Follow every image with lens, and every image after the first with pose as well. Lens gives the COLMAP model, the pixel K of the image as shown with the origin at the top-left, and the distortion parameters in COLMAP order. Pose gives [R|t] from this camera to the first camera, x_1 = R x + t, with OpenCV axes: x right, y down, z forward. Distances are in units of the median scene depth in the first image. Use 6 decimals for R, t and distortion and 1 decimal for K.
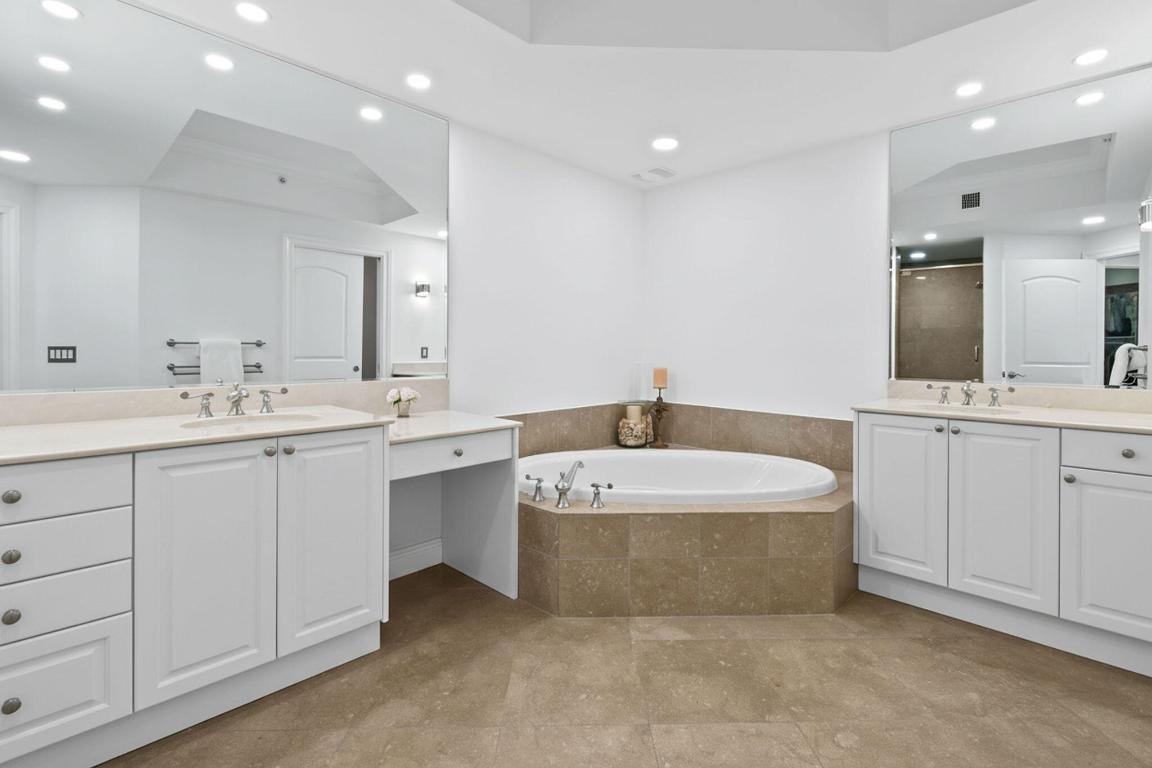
lens RADIAL K [[526.4, 0, 581.5], [0, 526.4, 367.3], [0, 0, 1]] dist [-0.000931, -0.000078]
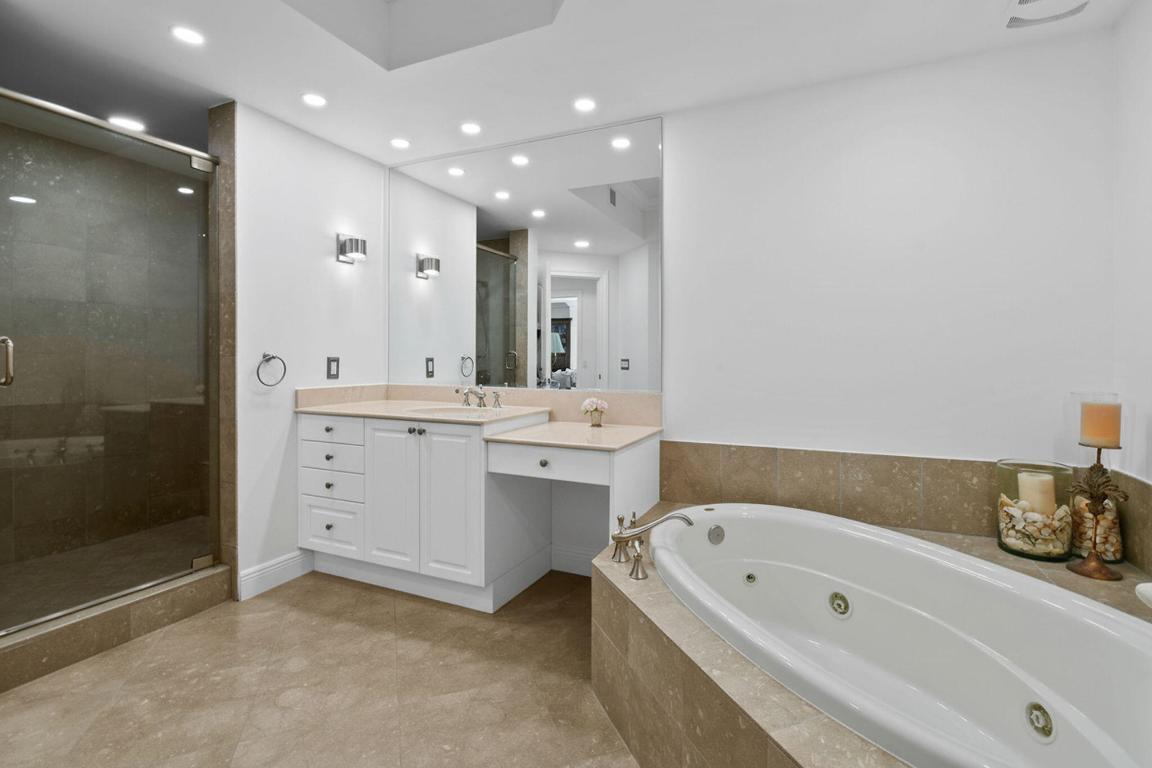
lens RADIAL K [[526.4, 0, 581.5], [0, 526.4, 367.3], [0, 0, 1]] dist [-0.000931, -0.000078]
pose [[0.330197, 0.009972, -0.943859, 0.821435], [-0.031967, 0.999489, -0.000623, -0.026730], [0.943371, 0.030378, 0.330347, 0.801659]]
